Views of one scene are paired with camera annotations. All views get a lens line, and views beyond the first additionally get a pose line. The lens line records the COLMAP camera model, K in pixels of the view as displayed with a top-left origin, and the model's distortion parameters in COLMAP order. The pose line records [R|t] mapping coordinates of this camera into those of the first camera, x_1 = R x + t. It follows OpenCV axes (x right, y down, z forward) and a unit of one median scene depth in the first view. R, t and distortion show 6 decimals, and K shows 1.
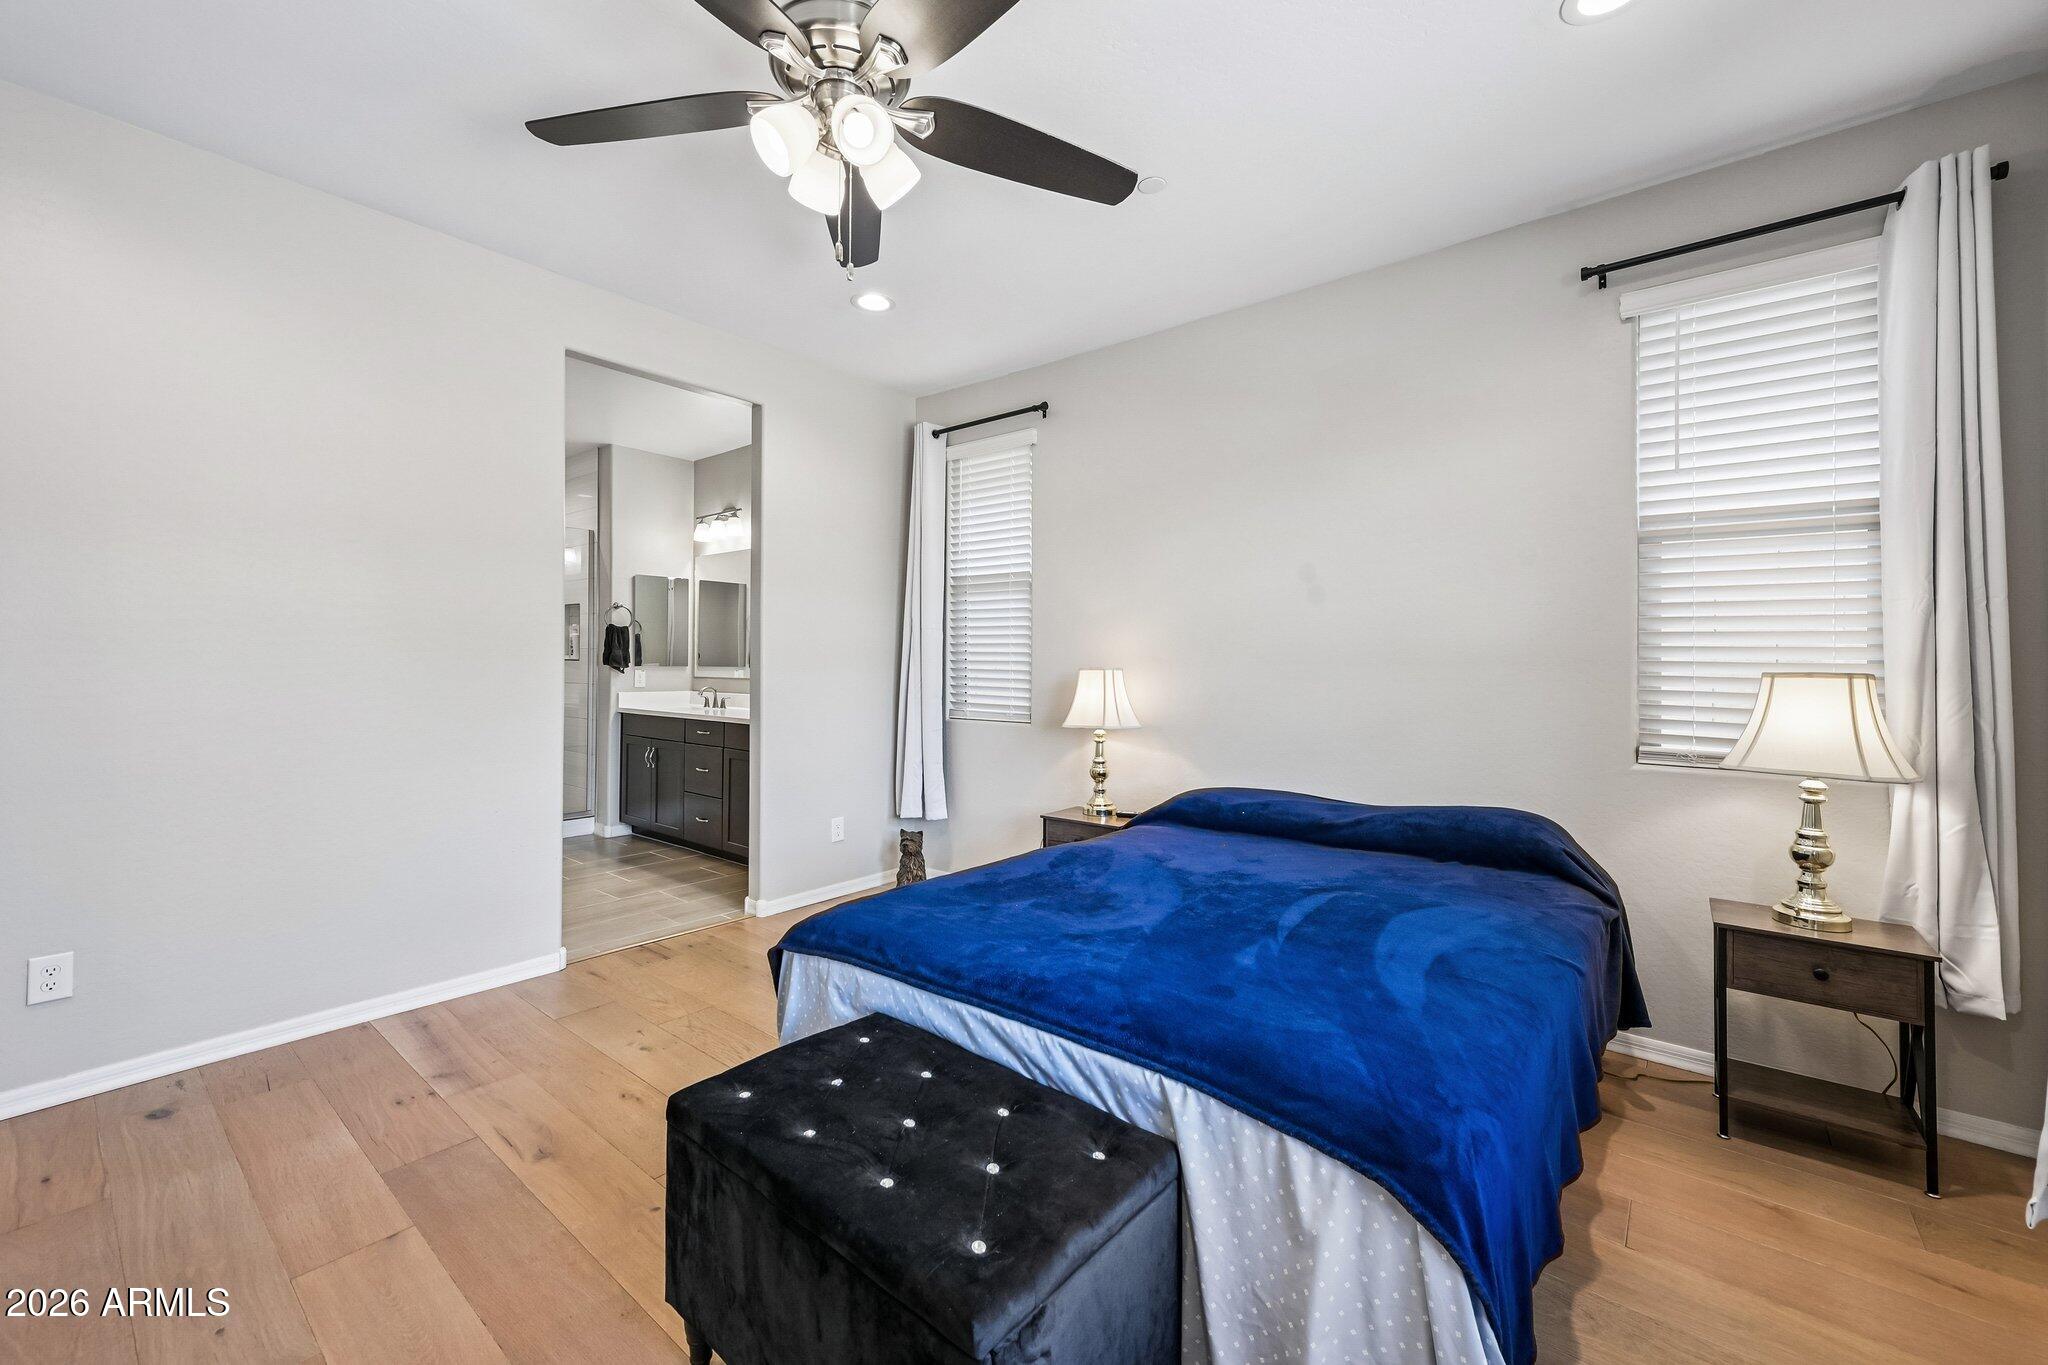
lens RADIAL K [[822.1, 0, 1014.8], [0, 822.1, 659.5], [0, 0, 1]] dist [0.006196, 0.000276]
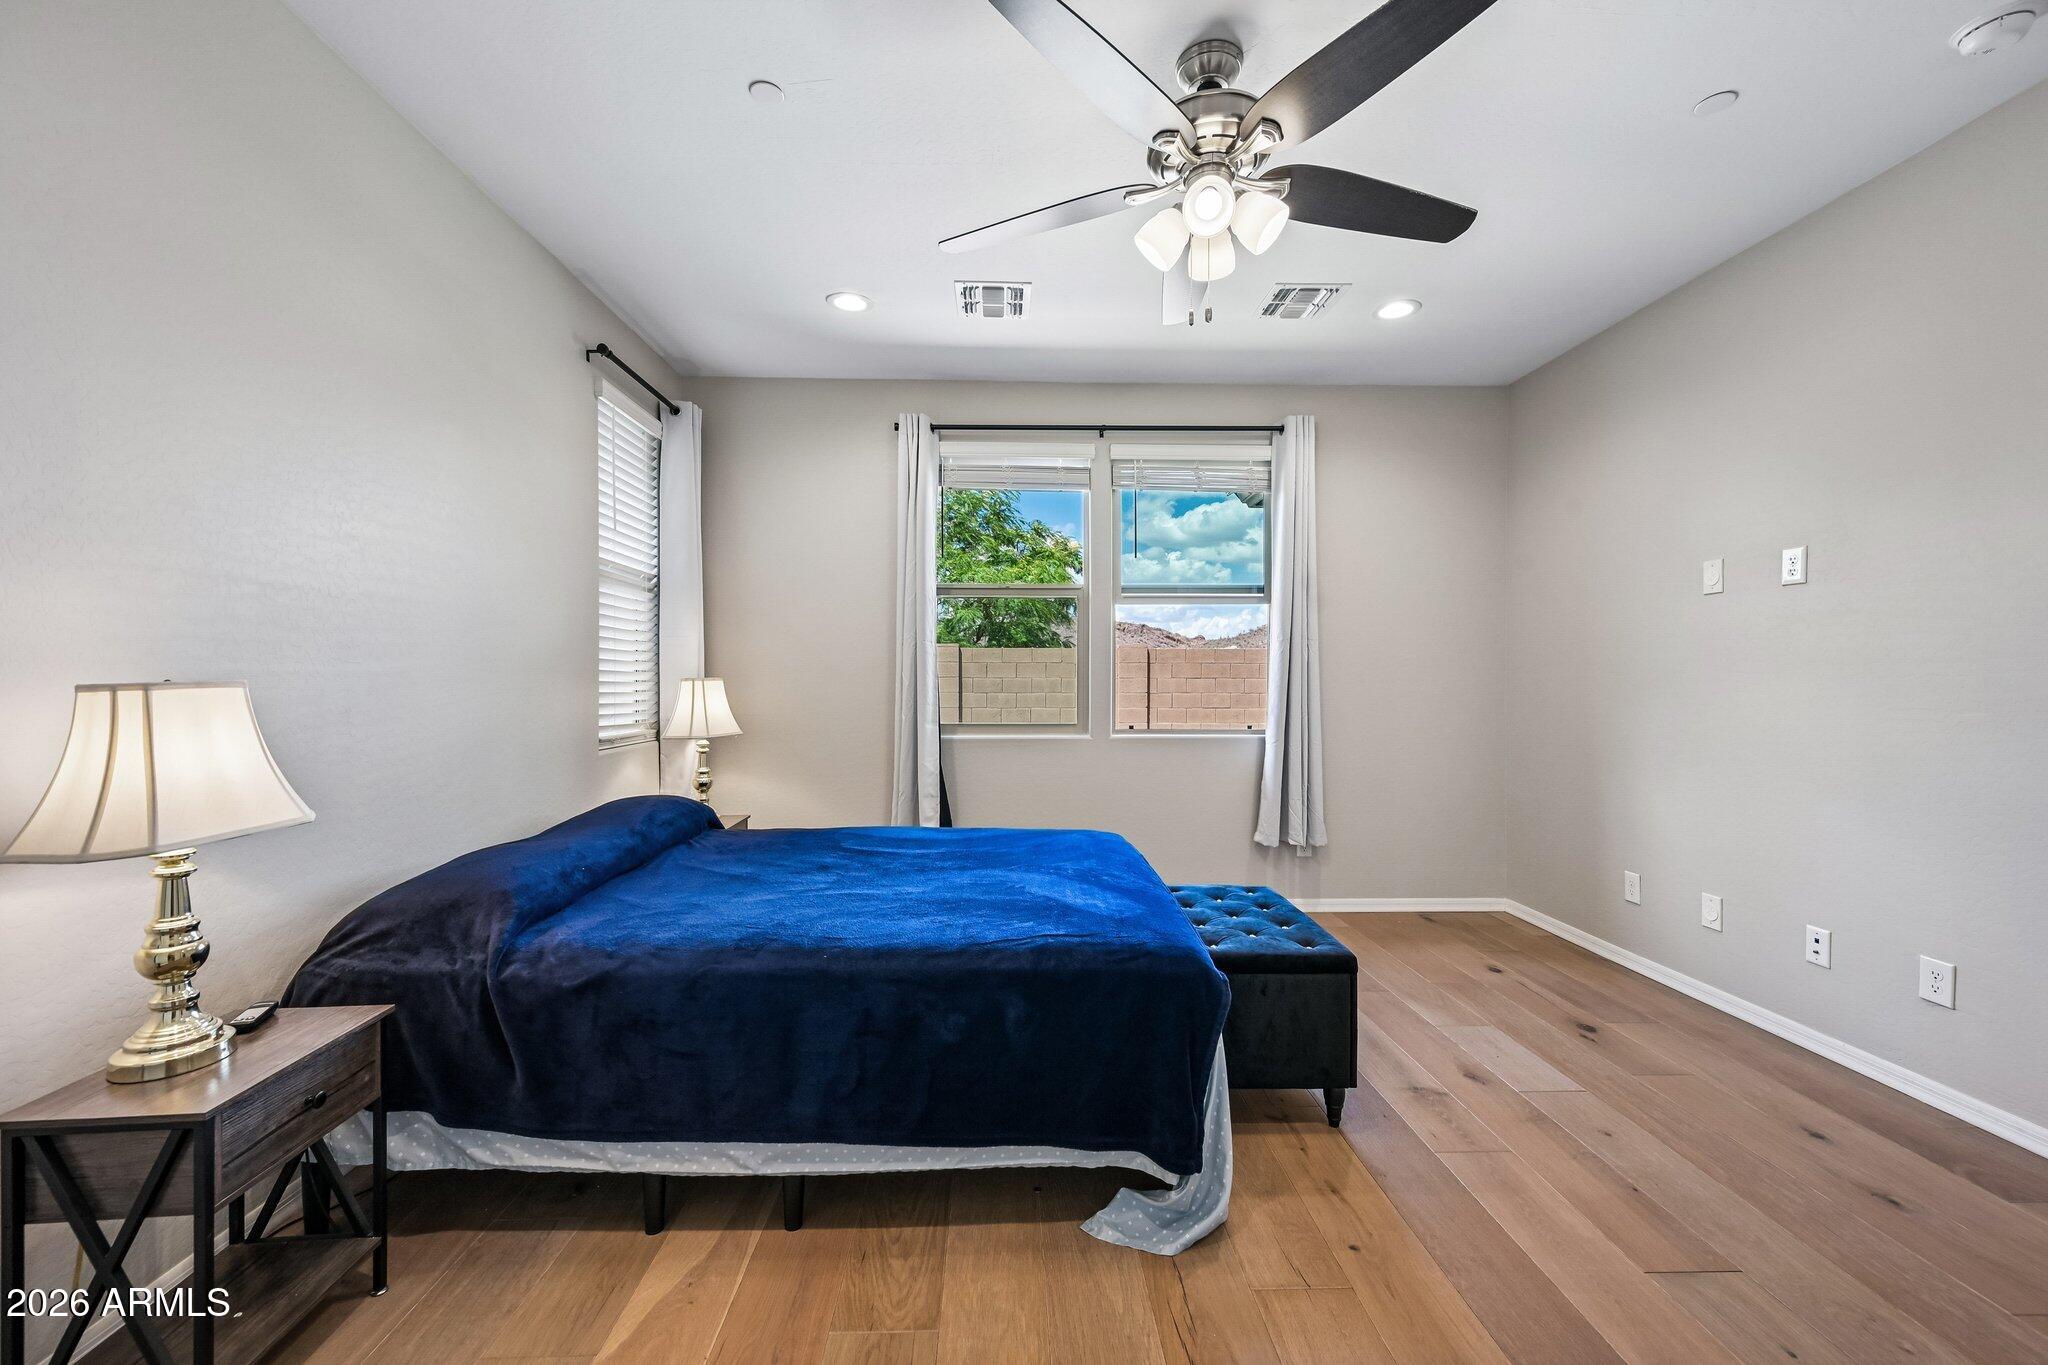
lens RADIAL K [[809.4, 0, 1024.0], [0, 809.4, 682.5], [0, 0, 1]] dist [0.000057, 0.000272]
pose [[-0.665056, -0.013388, 0.746673, -0.436554], [-0.010736, 0.999907, 0.008366, 0.002979], [-0.746716, -0.002452, -0.665139, 0.955910]]
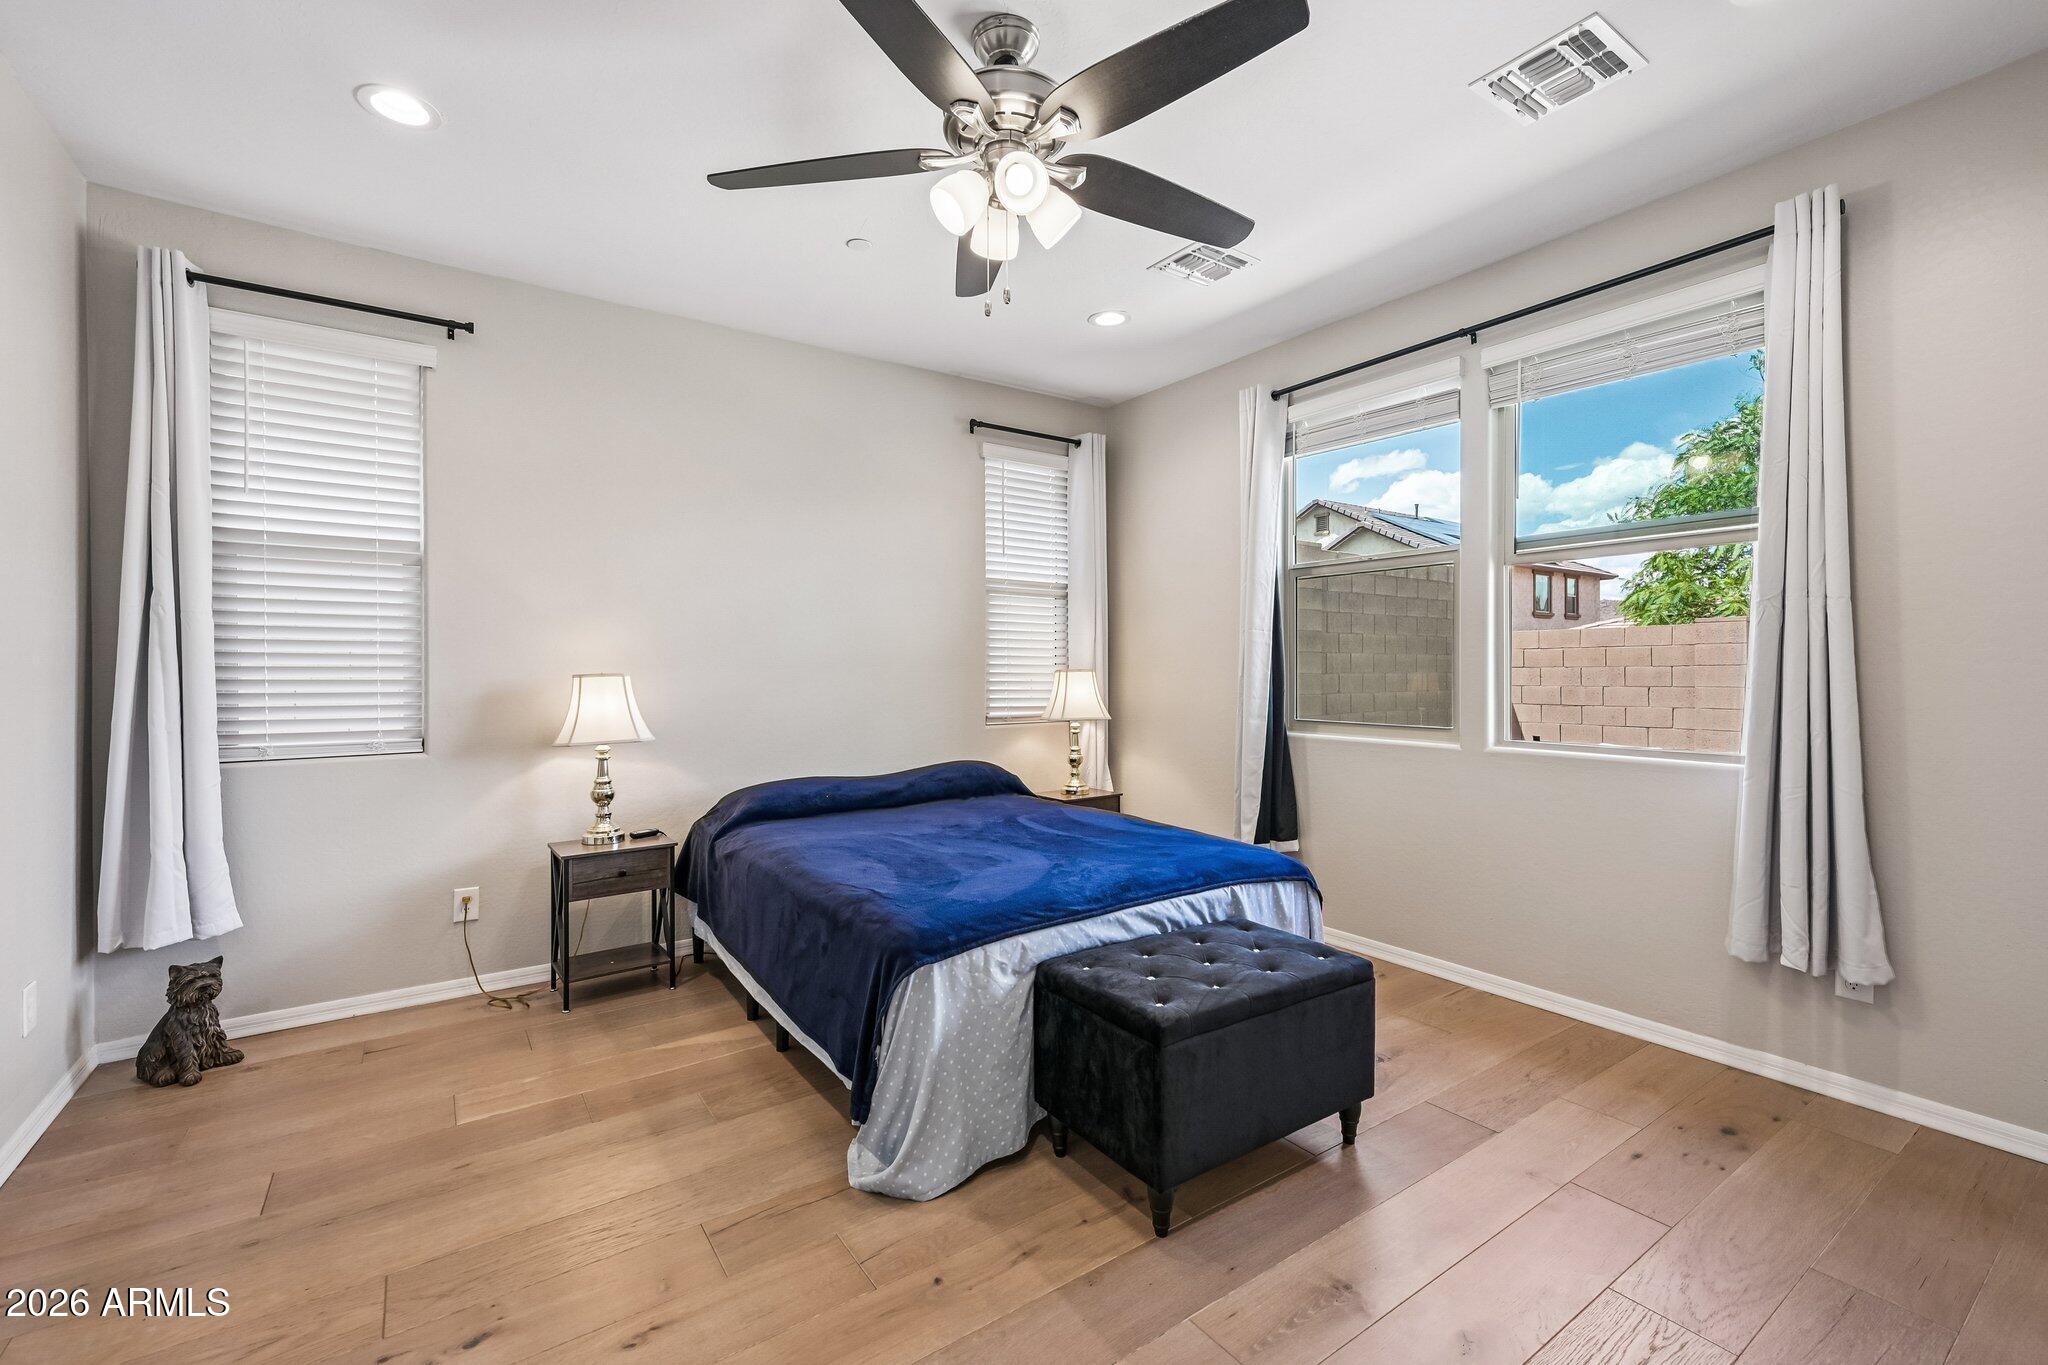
lens RADIAL K [[861.6, 0, 1015.5], [0, 861.6, 672.8], [0, 0, 1]] dist [0.008774, 0.000193]
pose [[0.273521, -0.014274, 0.961760, -0.652817], [0.001036, 0.999894, 0.014545, -0.003858], [-0.961866, -0.002982, 0.273507, 0.331489]]
